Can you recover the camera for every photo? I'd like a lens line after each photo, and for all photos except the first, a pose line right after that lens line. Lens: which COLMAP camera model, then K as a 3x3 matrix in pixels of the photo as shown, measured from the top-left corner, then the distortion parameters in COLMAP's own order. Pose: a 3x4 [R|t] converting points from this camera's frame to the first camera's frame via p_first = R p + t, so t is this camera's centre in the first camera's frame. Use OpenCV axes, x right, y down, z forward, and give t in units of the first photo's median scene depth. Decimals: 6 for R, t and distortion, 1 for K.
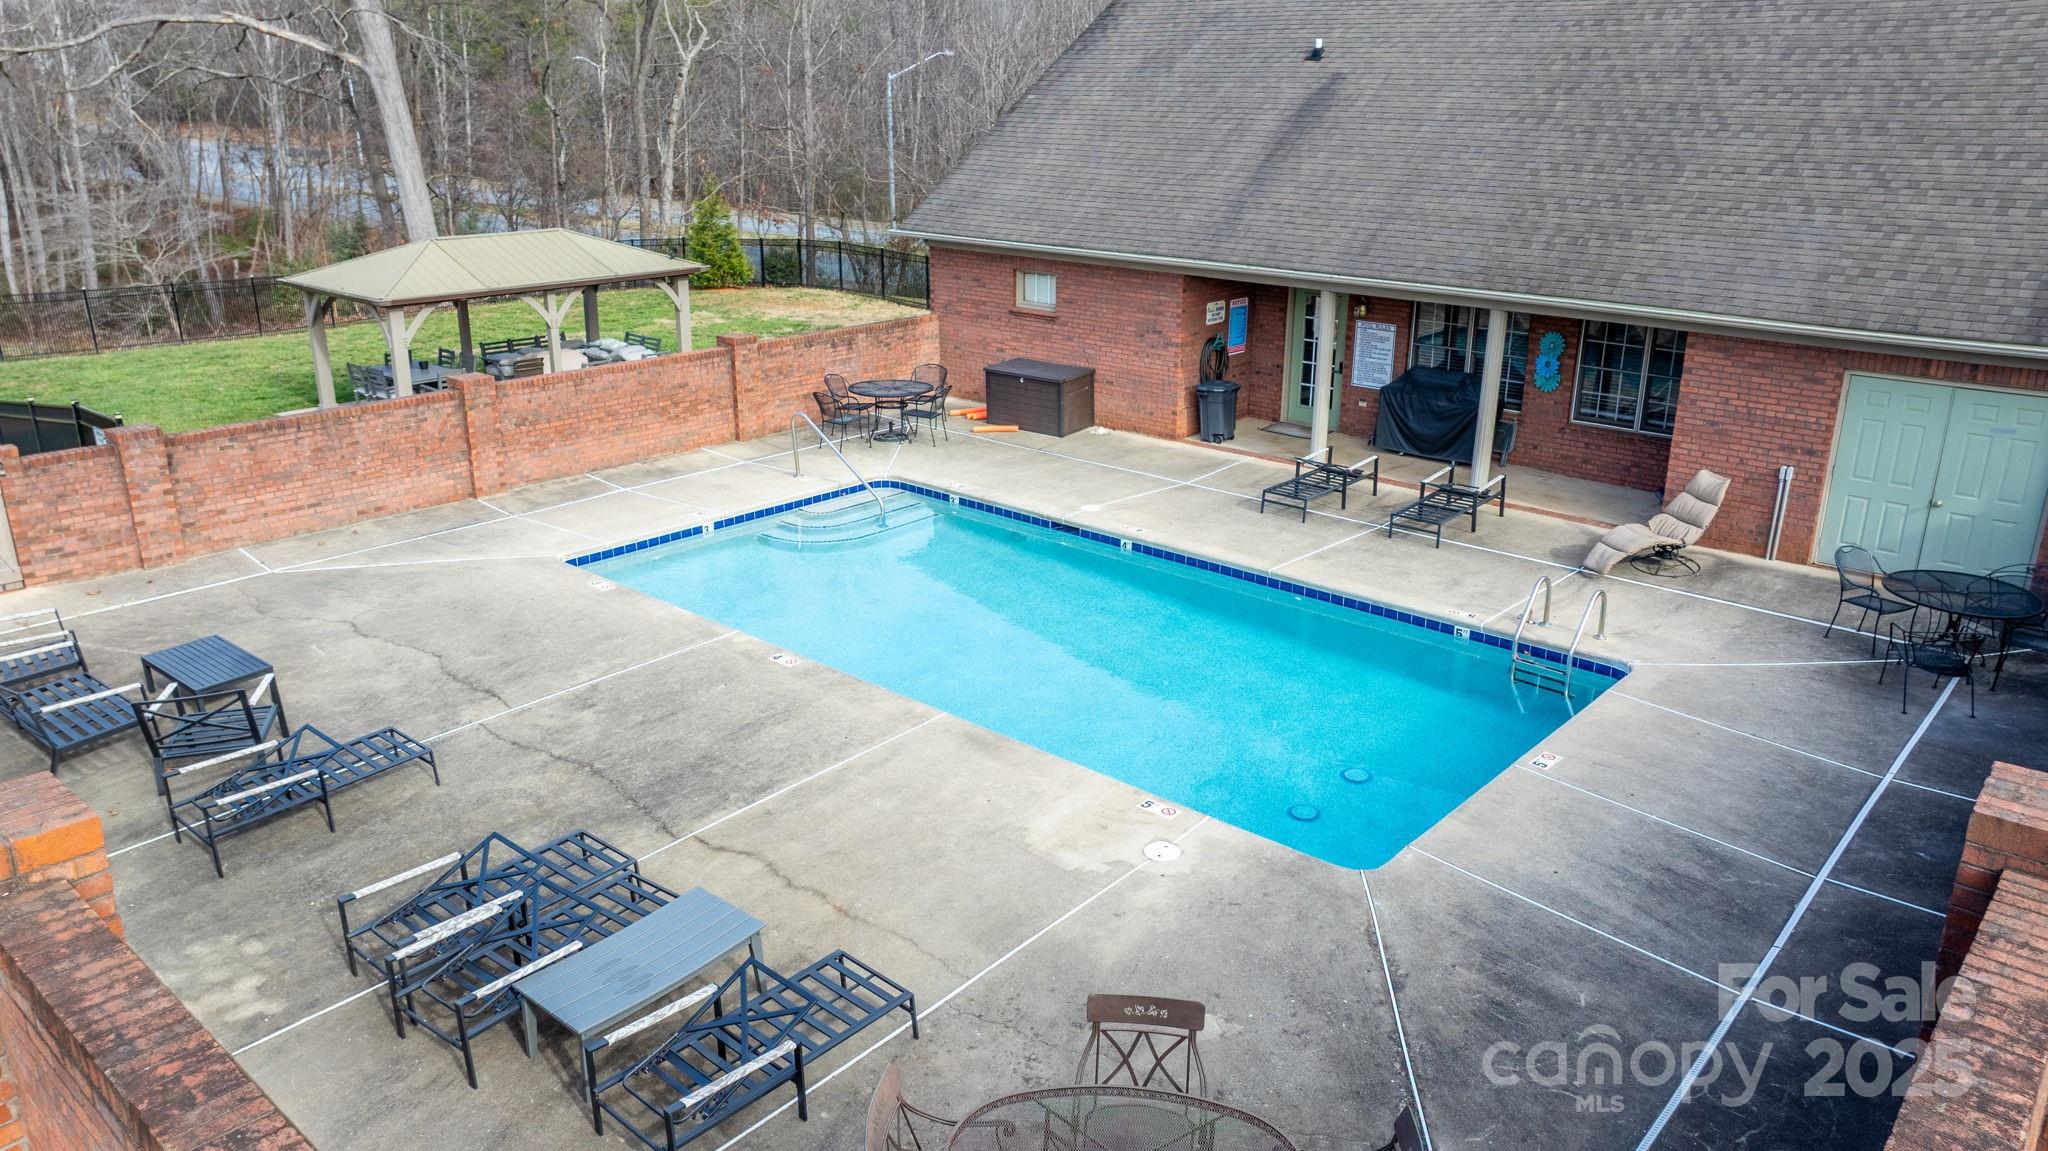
lens RADIAL K [[1440.6, 0, 1026.7], [0, 1440.6, 571.0], [0, 0, 1]] dist [-0.018786, -0.006182]
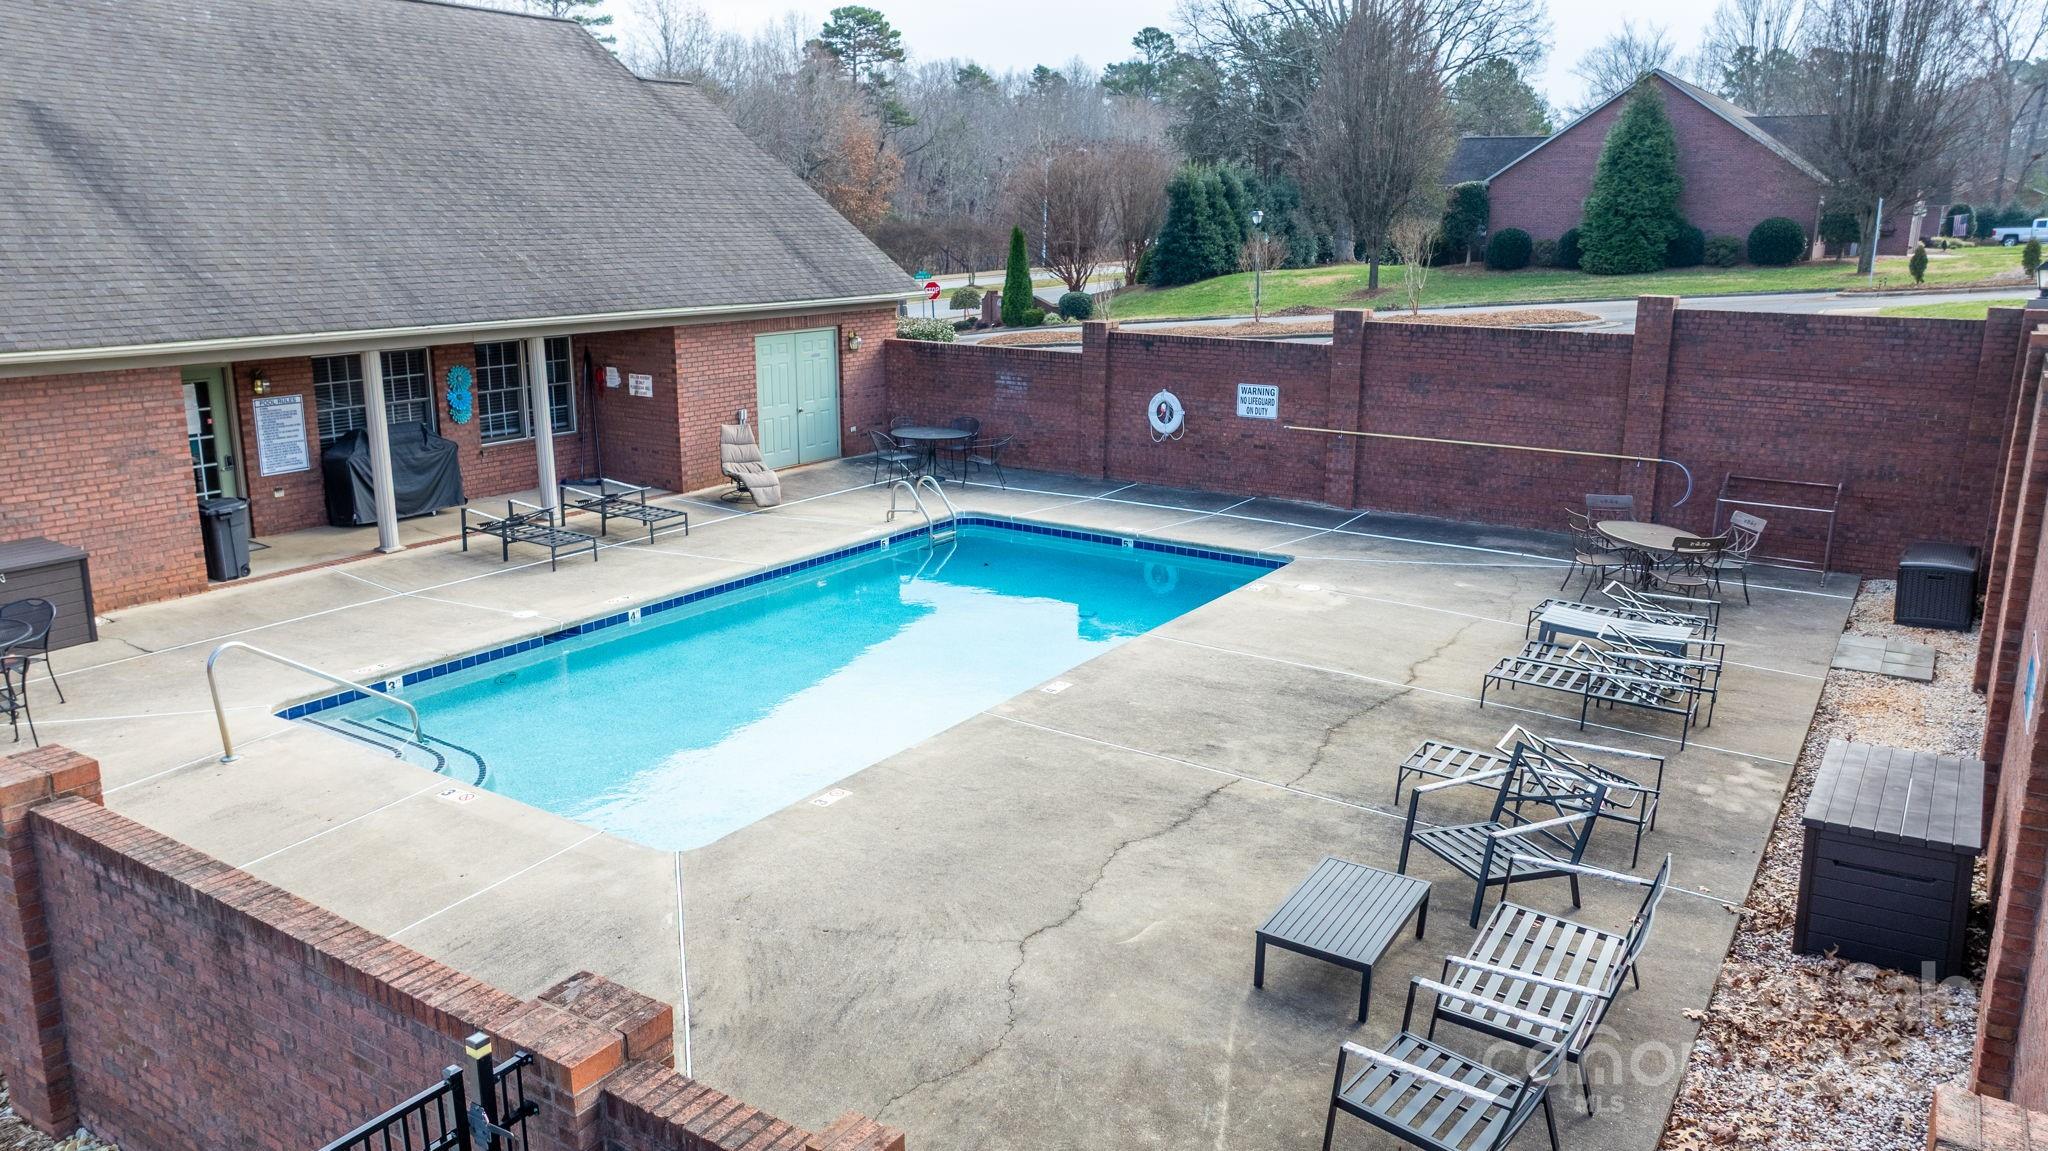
lens RADIAL K [[1440.6, 0, 1026.7], [0, 1440.6, 571.0], [0, 0, 1]] dist [-0.018786, -0.006182]
pose [[-0.146917, -0.242939, 0.958852, -0.760521], [0.310780, 0.908945, 0.277912, -0.200112], [-0.939059, 0.338822, -0.058038, 0.750094]]
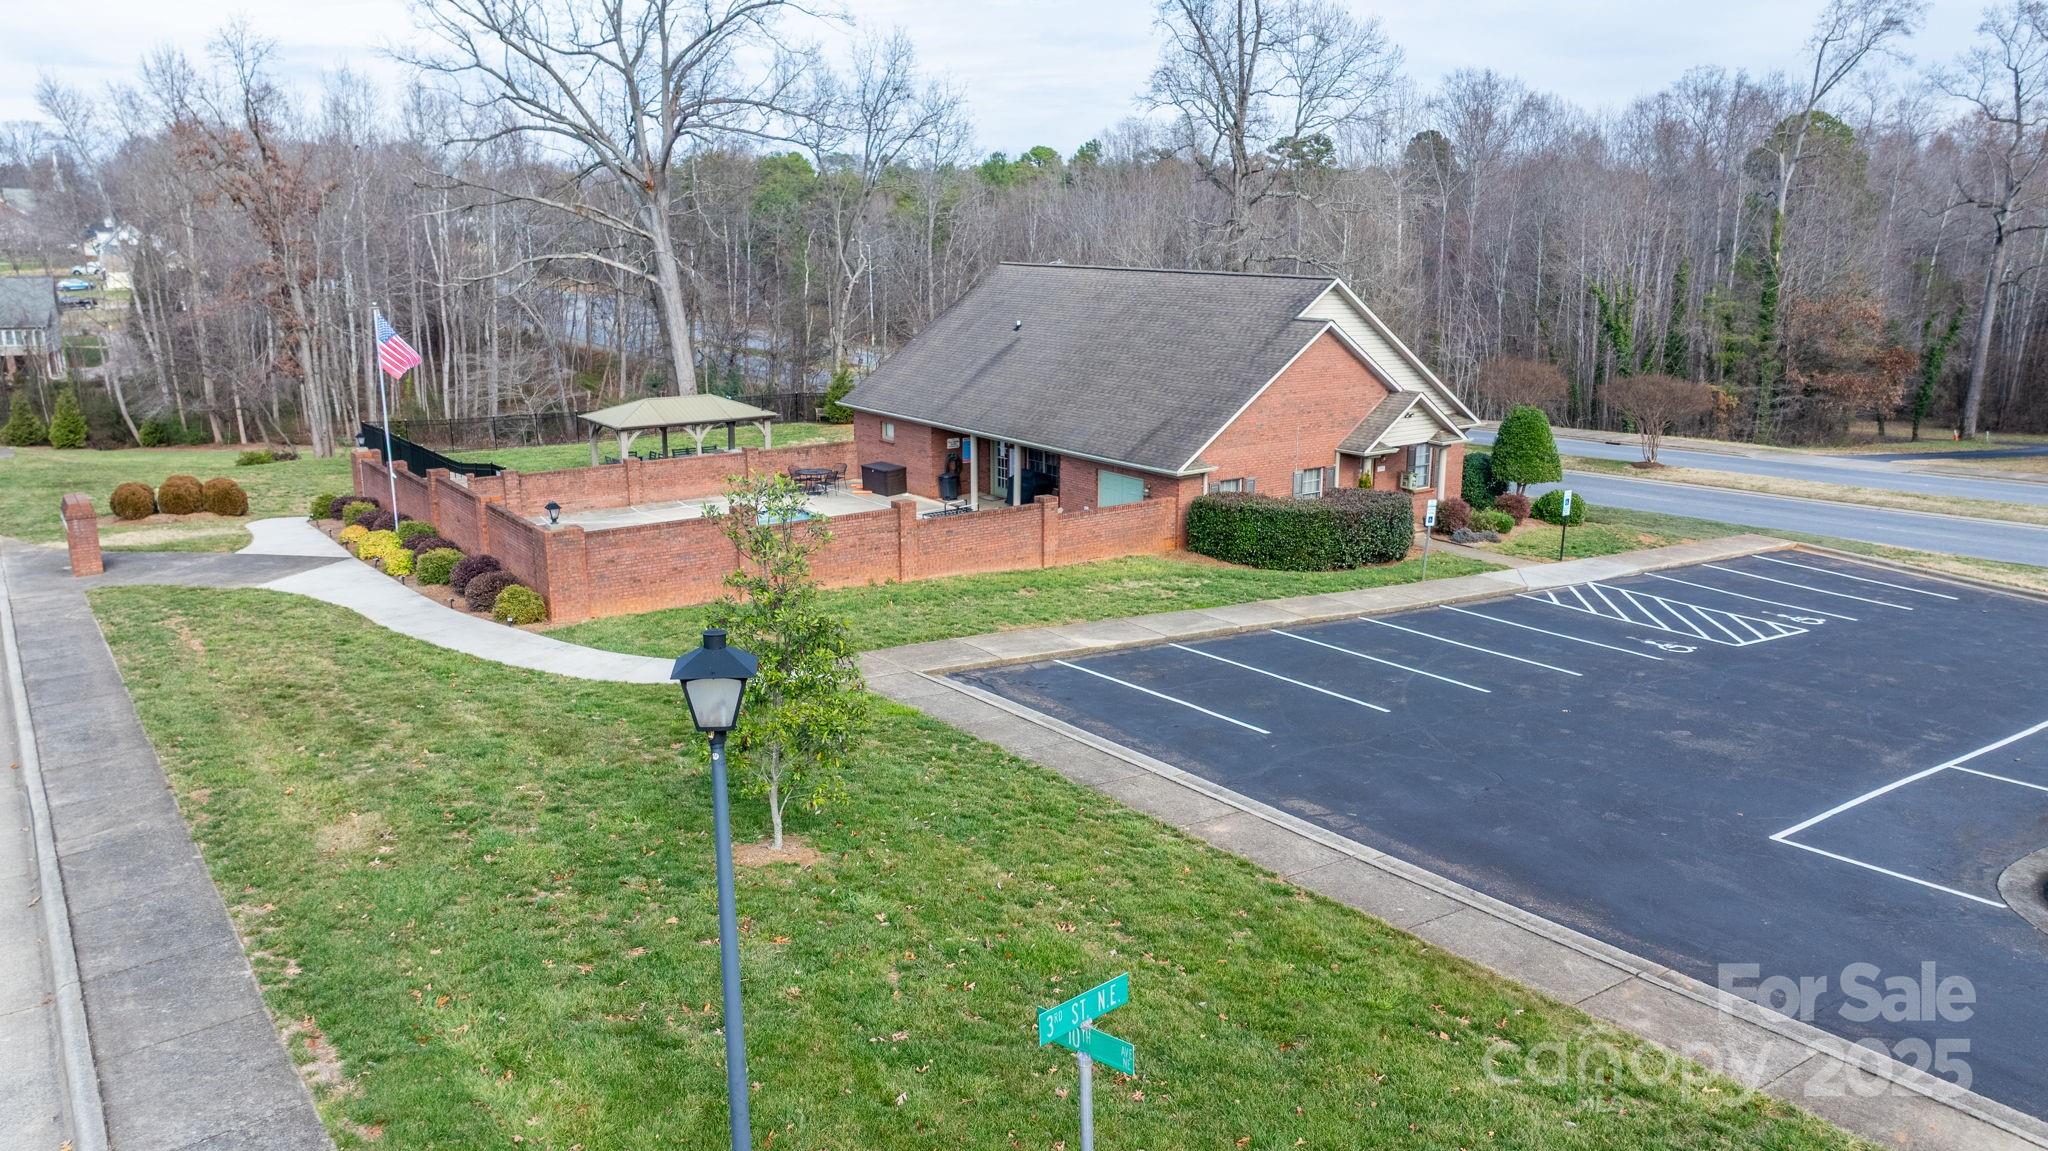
lens RADIAL K [[1440.6, 0, 1026.7], [0, 1440.6, 571.0], [0, 0, 1]] dist [-0.018786, -0.006182]
pose [[0.976496, 0.047693, -0.210193, 0.834516], [-0.066869, 0.994127, -0.085088, 0.230605], [0.204901, 0.097143, 0.973950, -1.309622]]
